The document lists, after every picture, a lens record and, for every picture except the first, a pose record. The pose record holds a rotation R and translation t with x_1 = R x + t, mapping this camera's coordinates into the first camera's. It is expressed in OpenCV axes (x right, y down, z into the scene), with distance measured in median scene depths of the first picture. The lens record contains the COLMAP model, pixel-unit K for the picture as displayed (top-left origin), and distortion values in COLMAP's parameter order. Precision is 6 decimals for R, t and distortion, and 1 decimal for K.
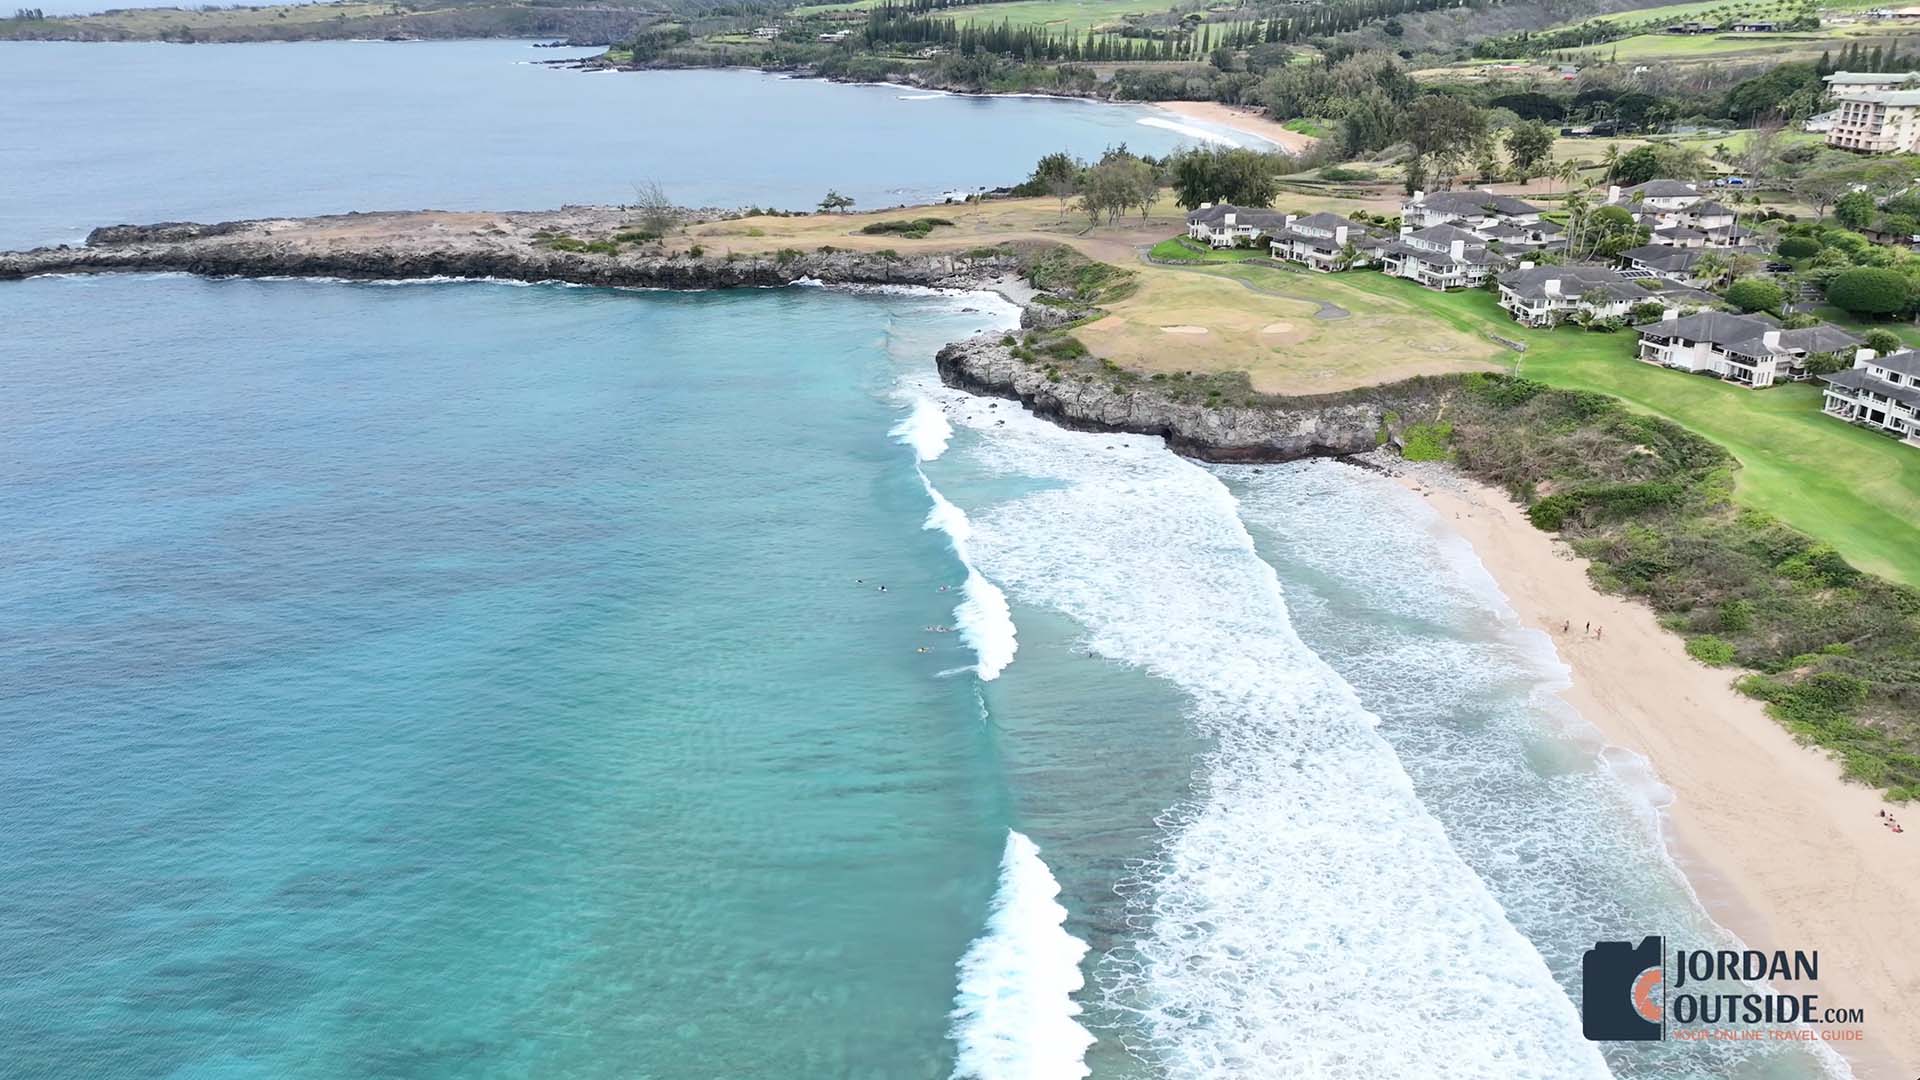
lens RADIAL K [[1456.9, 0, 960.0], [0, 1456.9, 540.0], [0, 0, 1]] dist [0.003455, 0.011690]
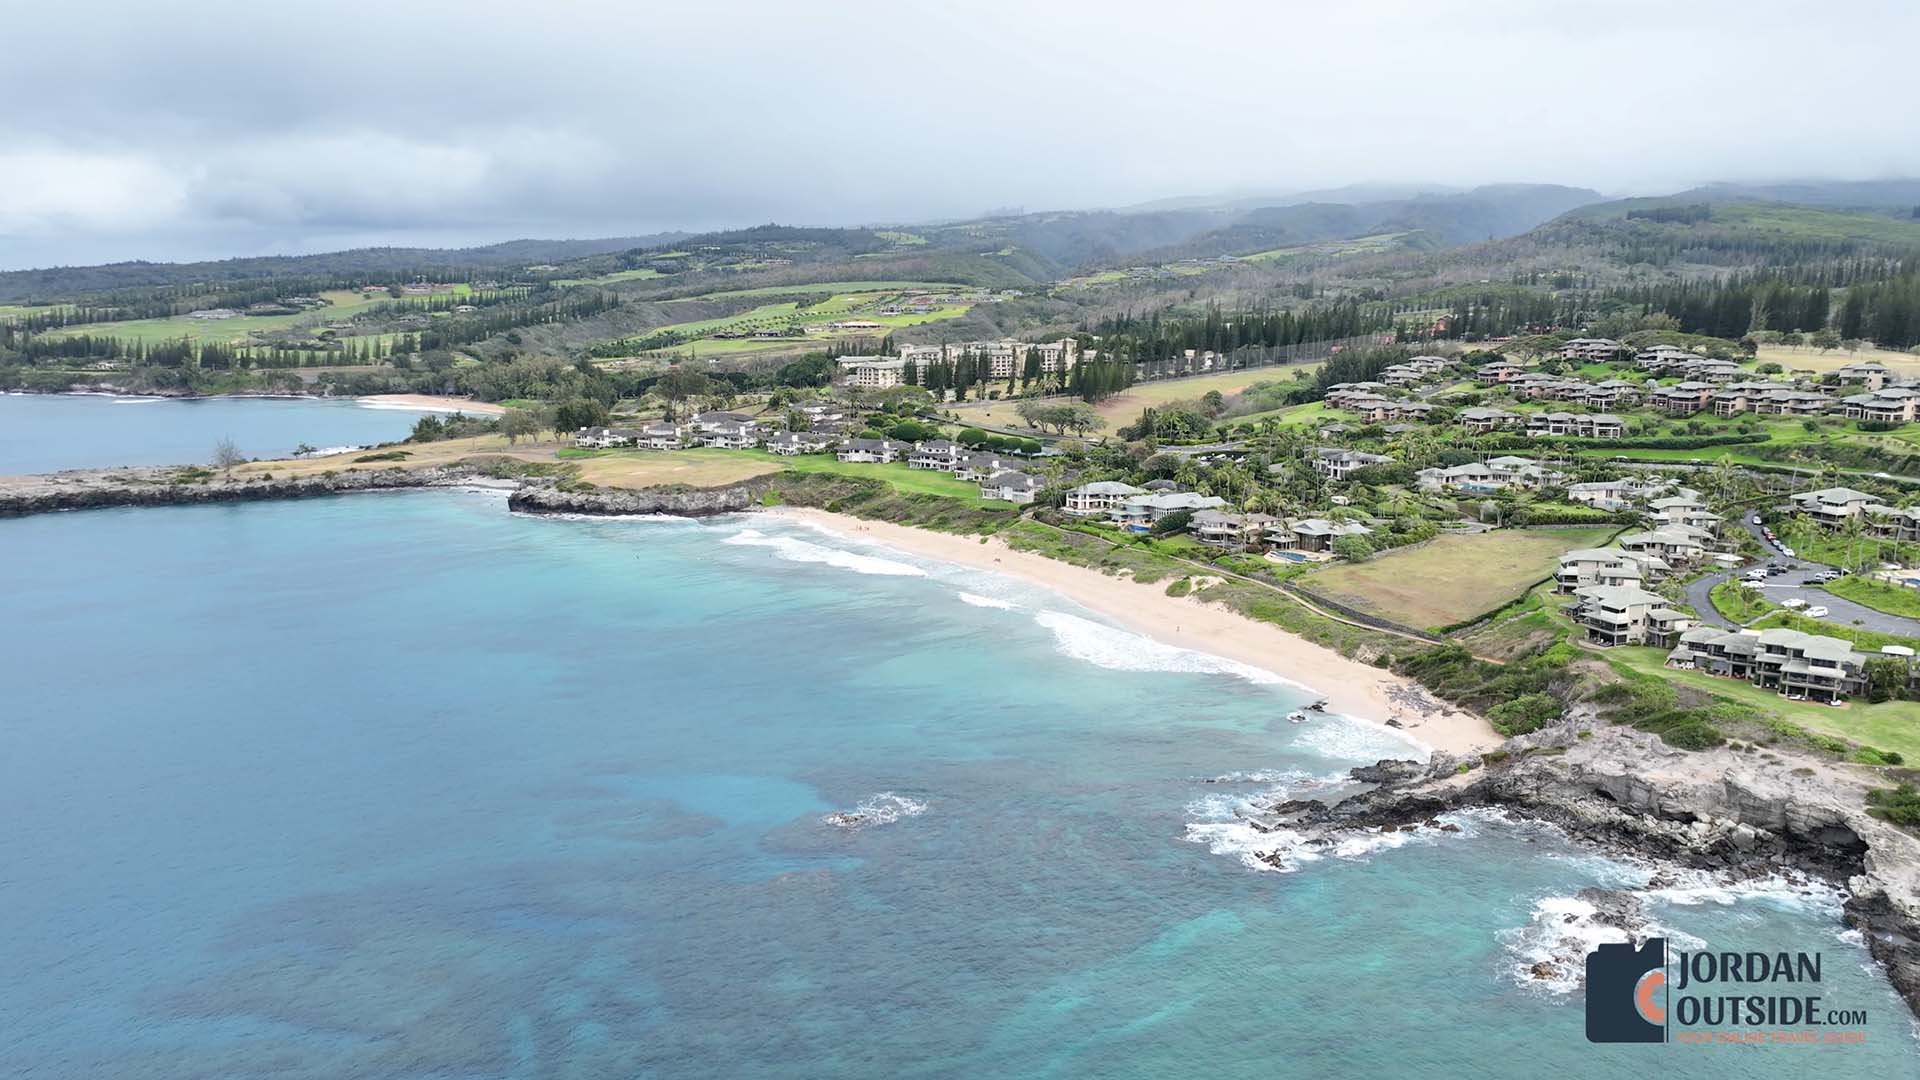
lens RADIAL K [[1425.1, 0, 960.0], [0, 1425.1, 540.0], [0, 0, 1]] dist [0.002071, 0.010768]
pose [[0.799606, -0.100519, 0.592053, -0.690262], [0.215347, 0.968318, -0.126438, 0.303499], [-0.560586, 0.228597, 0.795919, -0.844328]]
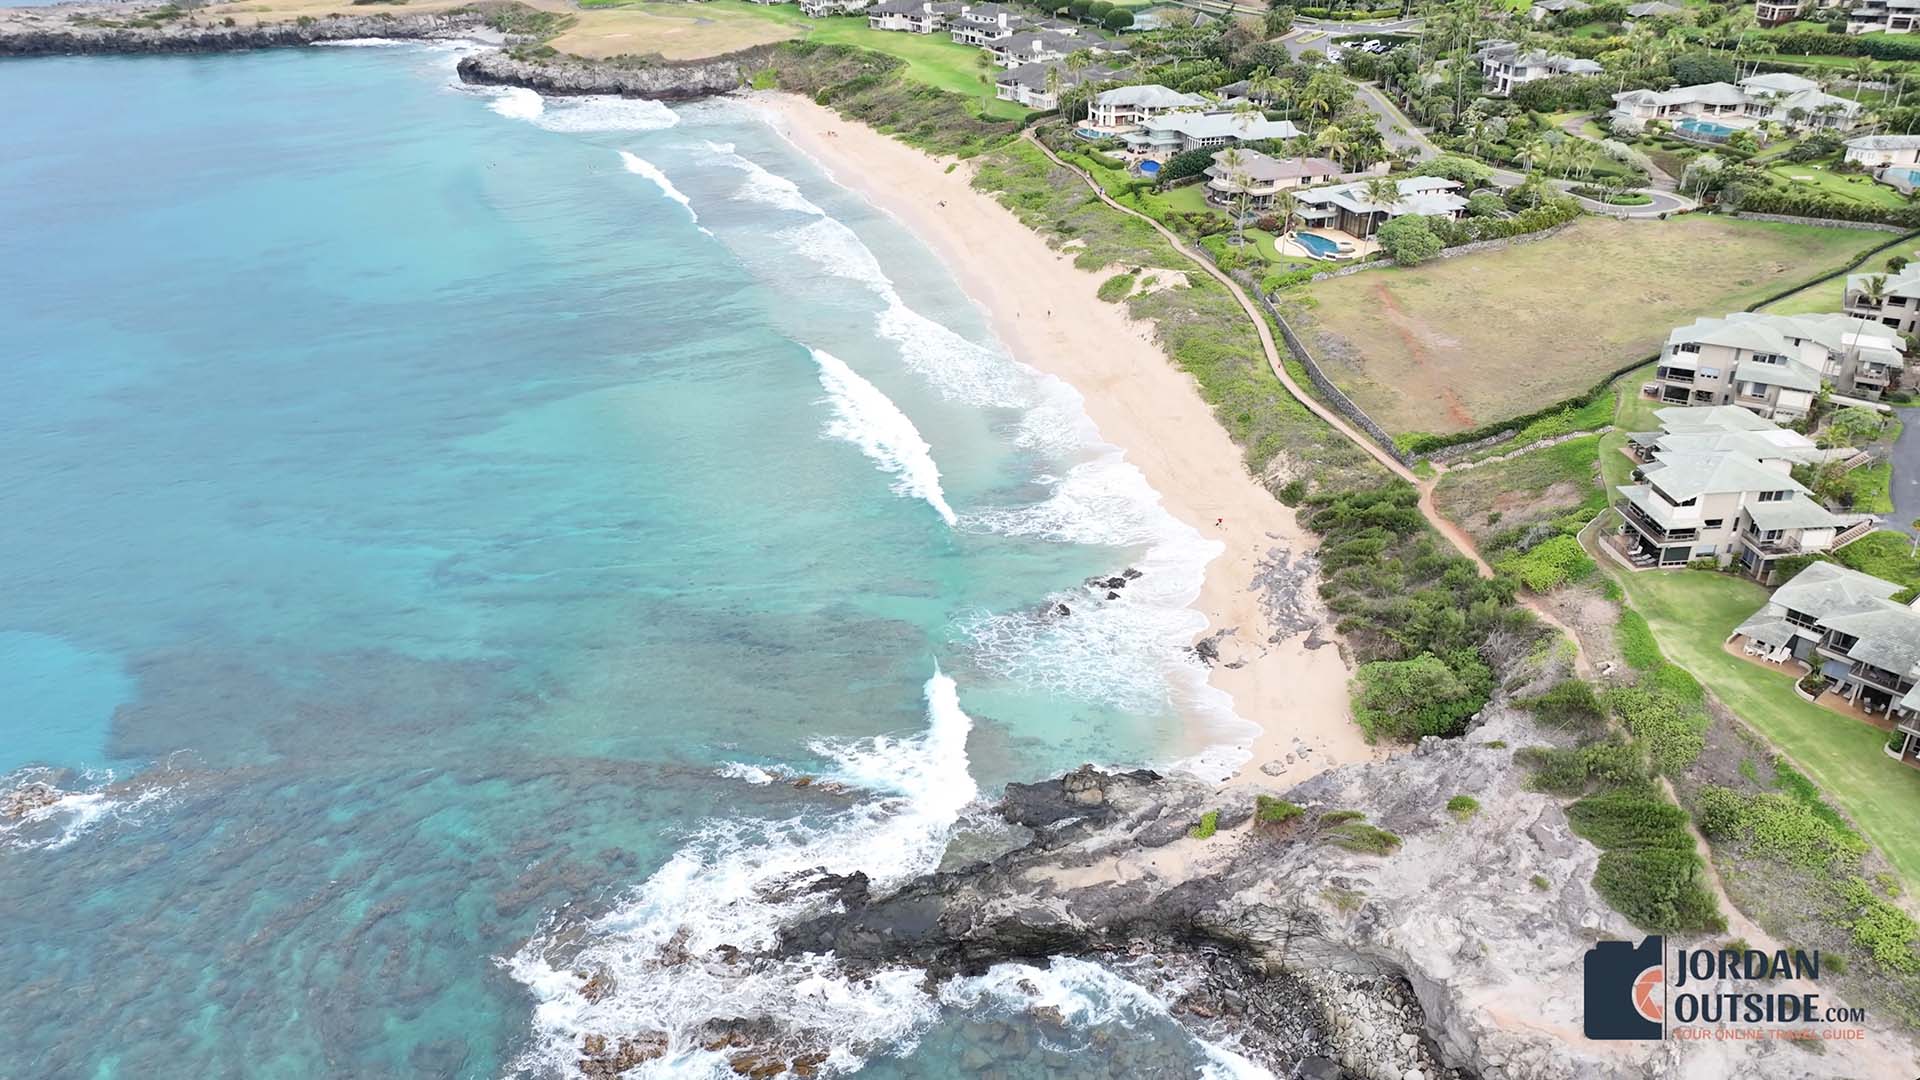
lens RADIAL K [[1425.1, 0, 960.0], [0, 1425.1, 540.0], [0, 0, 1]] dist [0.002071, 0.010768]
pose [[0.917812, -0.184547, 0.351515, -0.159446], [0.141615, 0.979334, 0.144397, 0.234201], [-0.370899, -0.082750, 0.924979, -0.667472]]
